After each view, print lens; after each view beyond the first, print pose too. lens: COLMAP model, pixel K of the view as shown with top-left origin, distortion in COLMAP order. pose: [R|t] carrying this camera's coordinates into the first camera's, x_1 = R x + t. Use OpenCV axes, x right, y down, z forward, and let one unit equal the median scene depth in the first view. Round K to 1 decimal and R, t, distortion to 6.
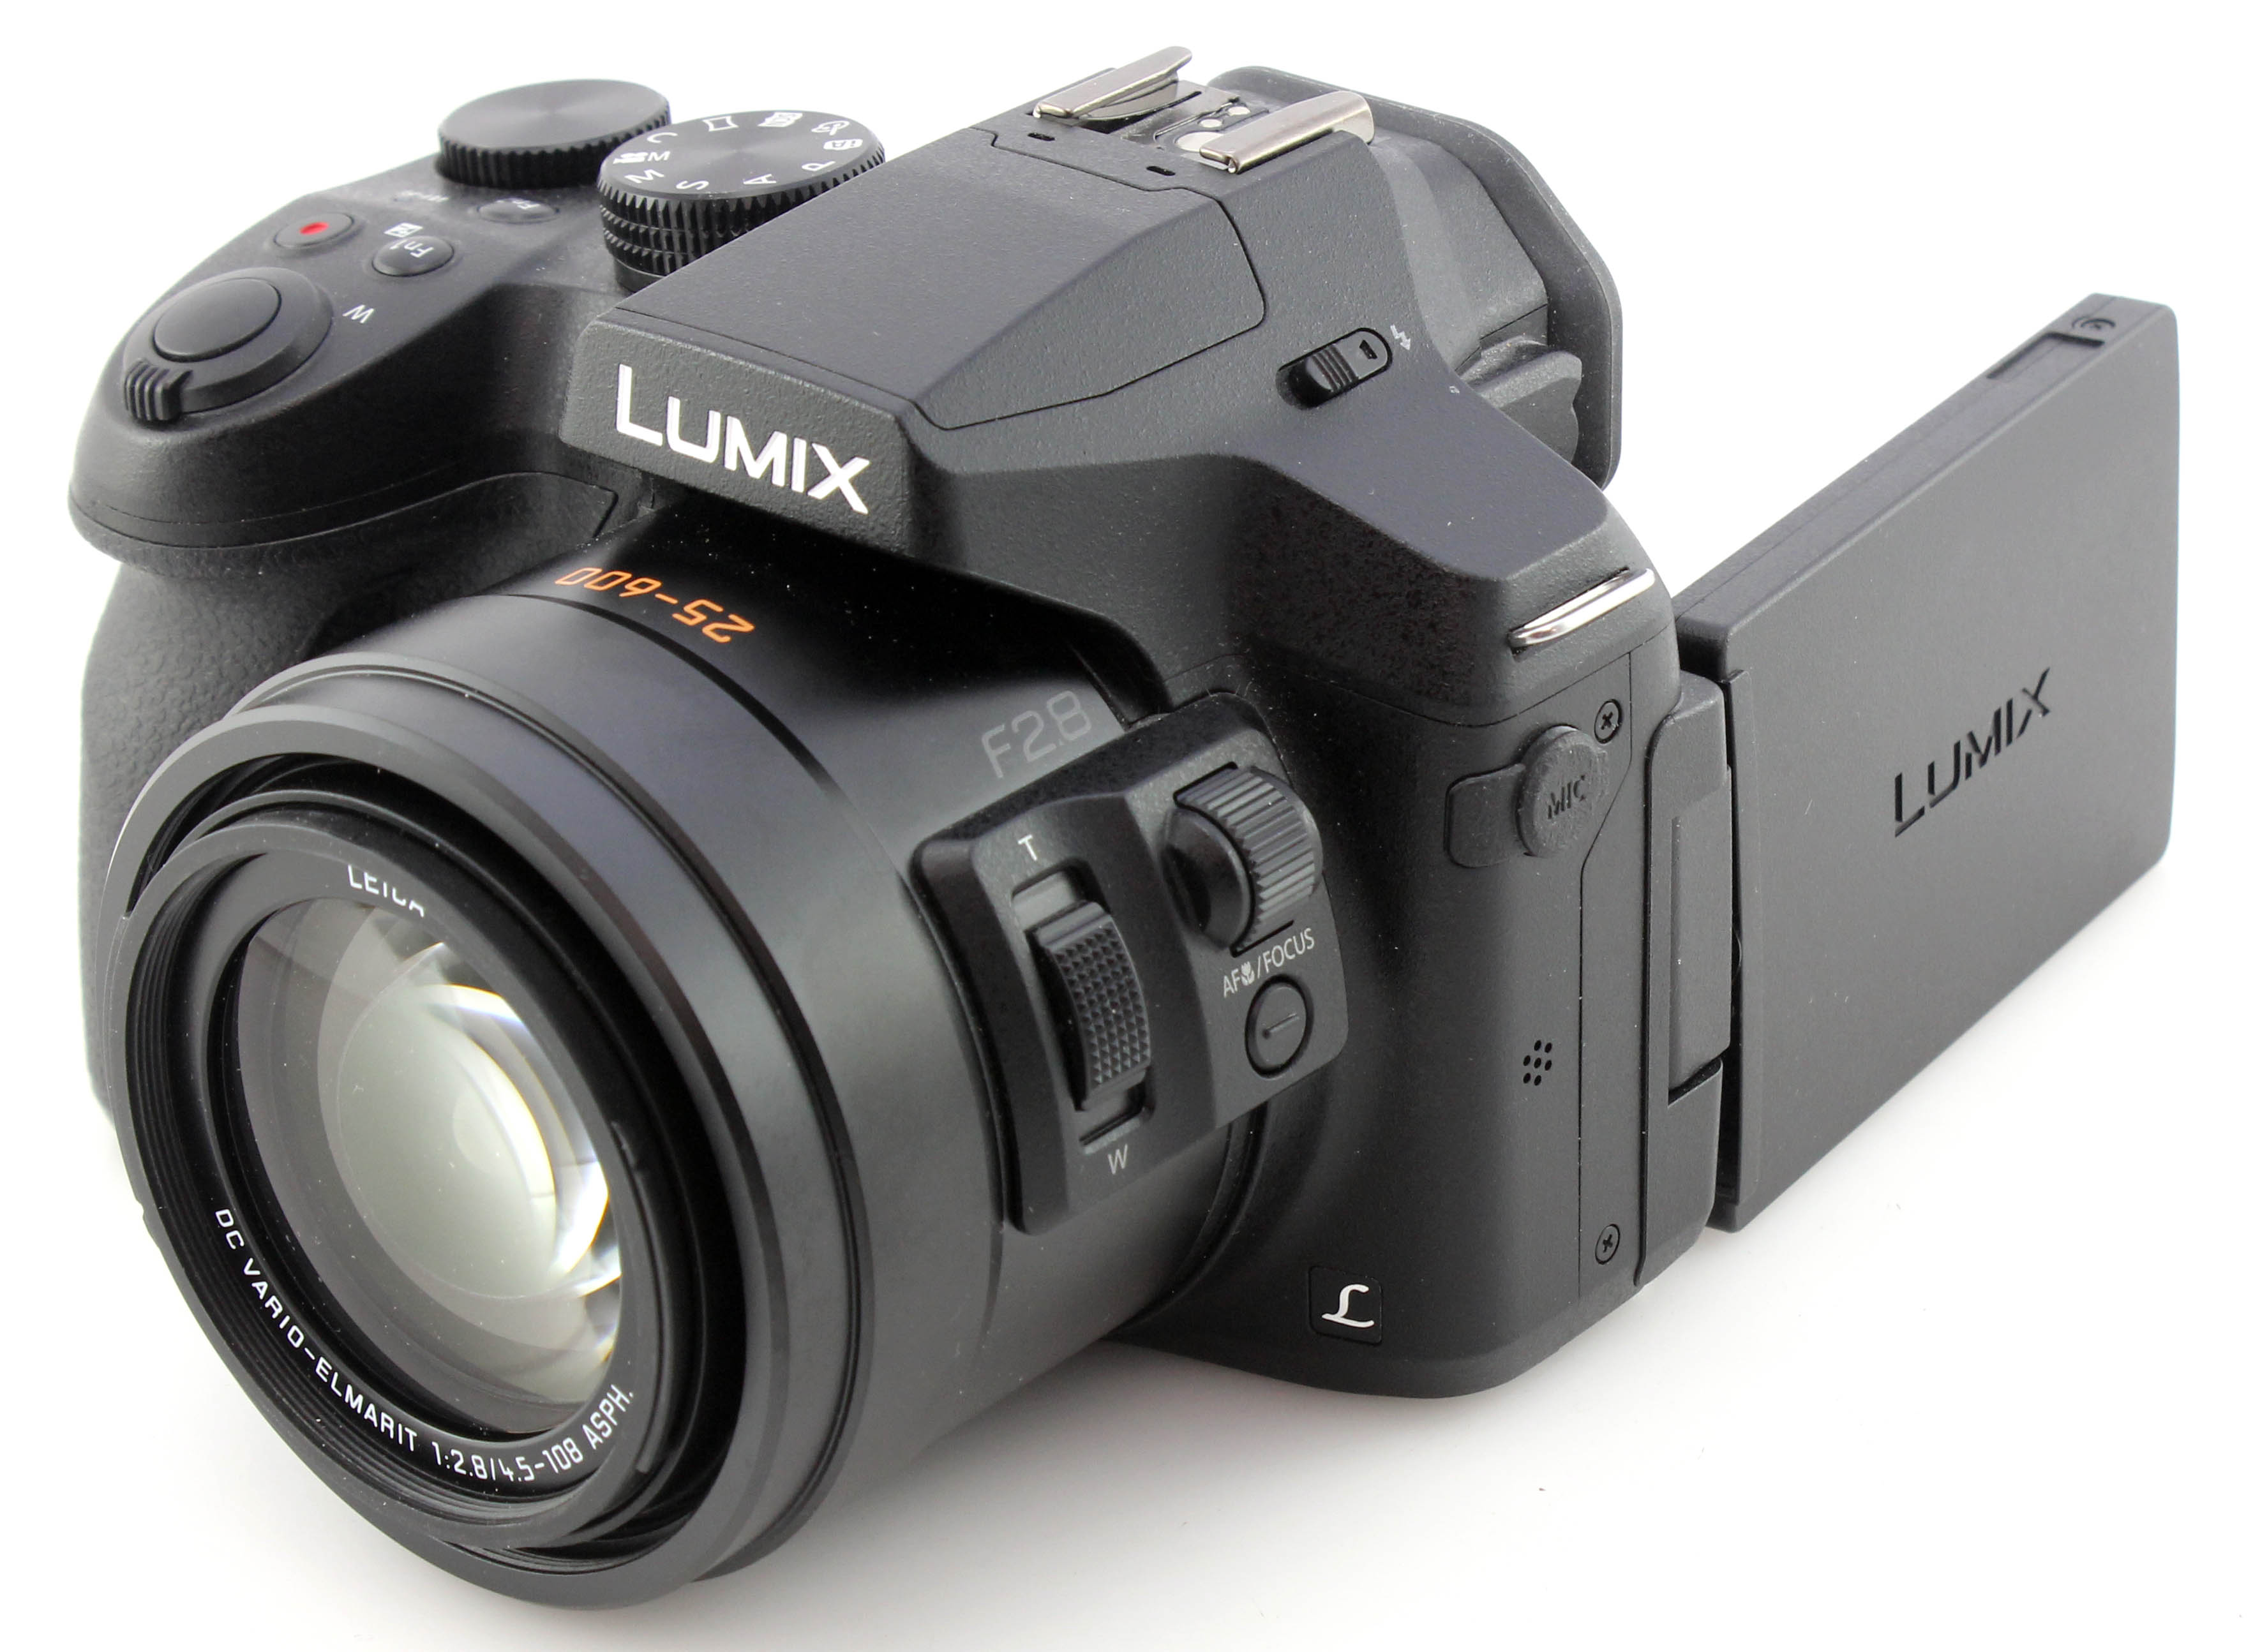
lens RADIAL K [[4932.5, 0, 1126.5], [0, 4932.5, 793.4], [0, 0, 1]] dist [0.008318, 0.214035]
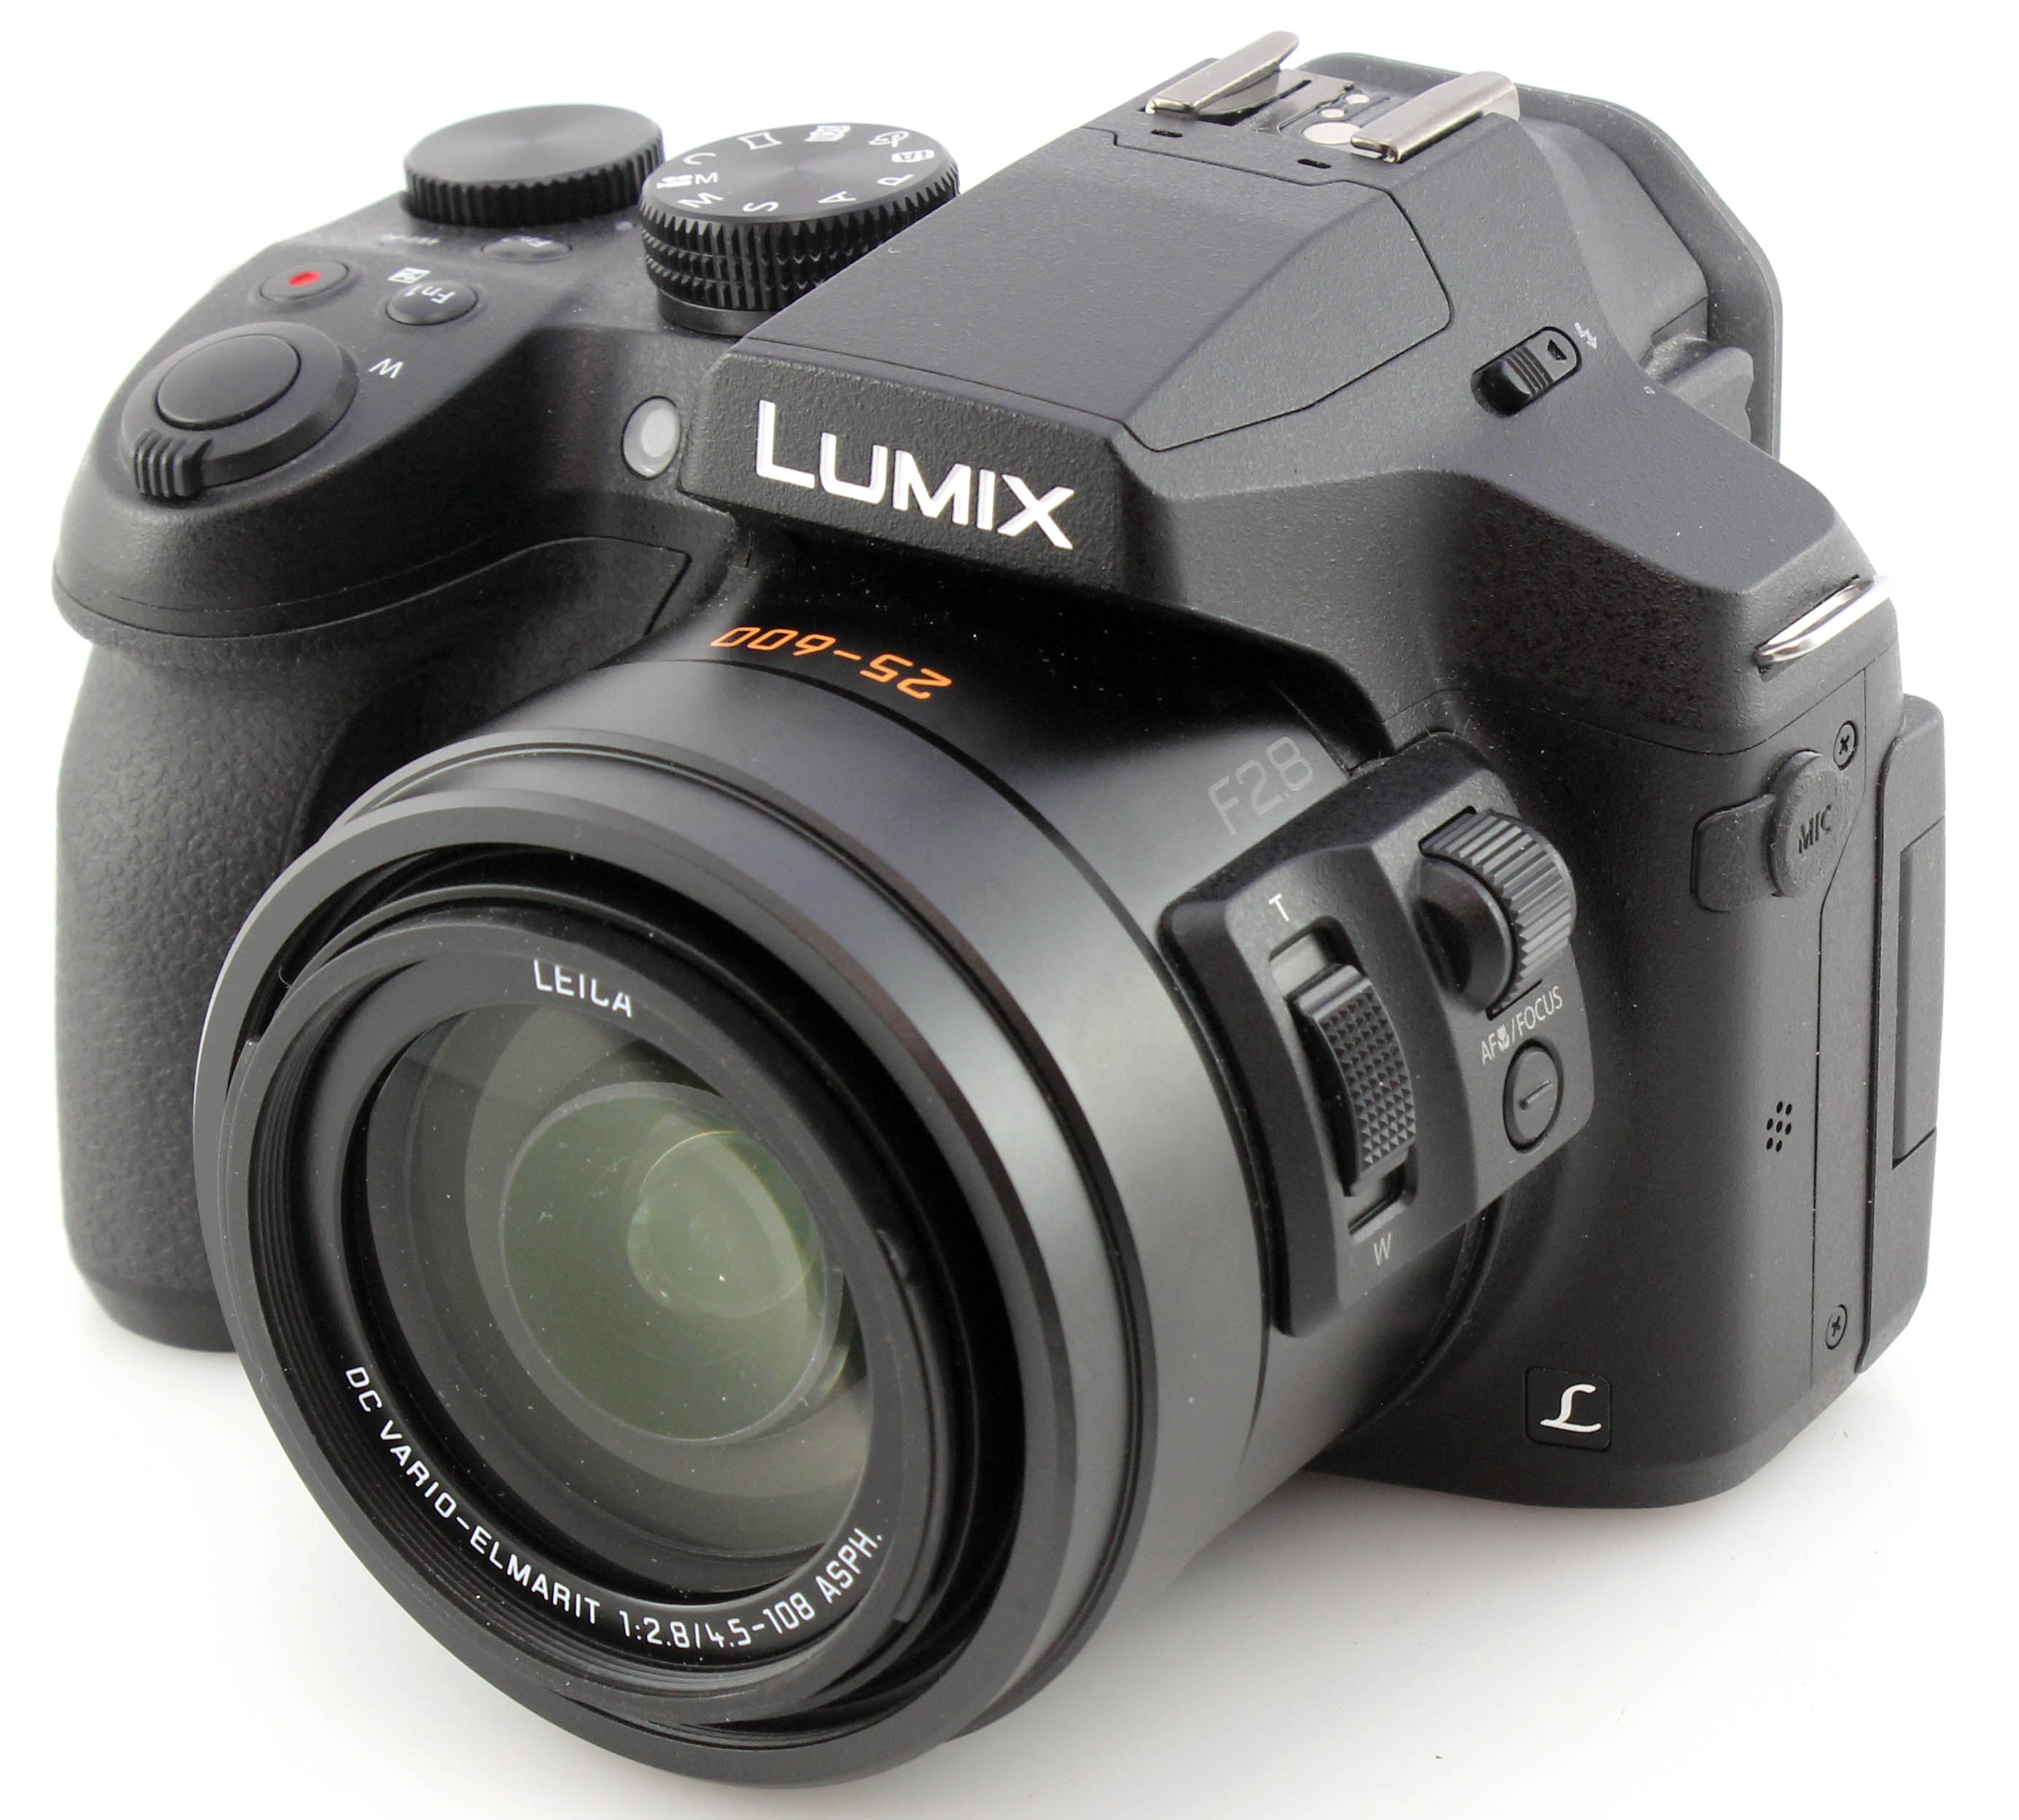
lens RADIAL K [[5578.8, 0, 1009.5], [0, 5578.8, 910.0], [0, 0, 1]] dist [0.046168, -0.535242]
pose [[0.996187, -0.052132, 0.069951, -0.132544], [0.052681, 0.998593, -0.006019, 0.014112], [-0.069539, 0.009681, 0.997532, -0.015728]]
